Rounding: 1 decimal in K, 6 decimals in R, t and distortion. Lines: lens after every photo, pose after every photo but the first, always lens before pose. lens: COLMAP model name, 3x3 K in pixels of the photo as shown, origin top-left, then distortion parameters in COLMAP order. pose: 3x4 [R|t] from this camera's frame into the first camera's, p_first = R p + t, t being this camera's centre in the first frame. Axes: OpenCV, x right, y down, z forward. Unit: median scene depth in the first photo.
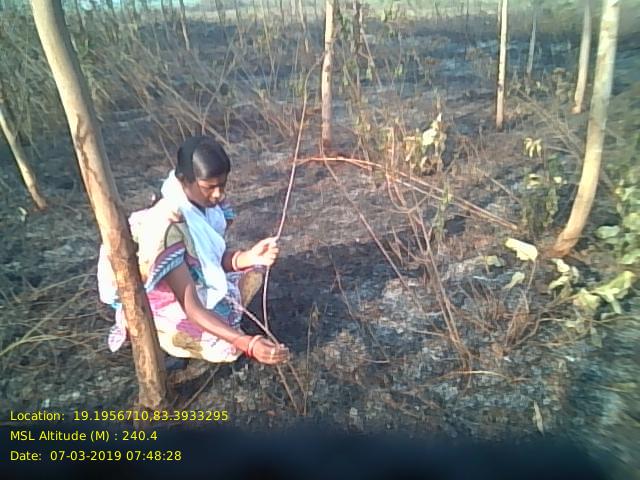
lens RADIAL K [[499.8, 0, 320.0], [0, 499.8, 240.0], [0, 0, 1]] dist [0.008305, -0.071055]
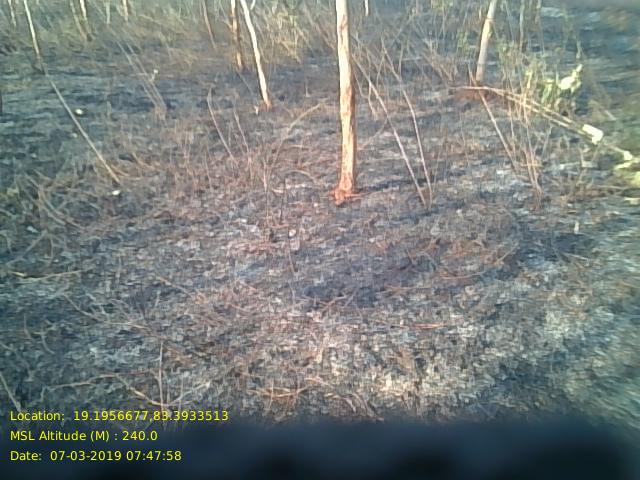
lens RADIAL K [[499.8, 0, 320.0], [0, 499.8, 240.0], [0, 0, 1]] dist [0.008305, -0.071055]
pose [[0.950054, 0.151221, -0.273001, 0.039646], [-0.136770, 0.988032, 0.071328, 0.160258], [0.280519, -0.030427, 0.959366, -0.313309]]
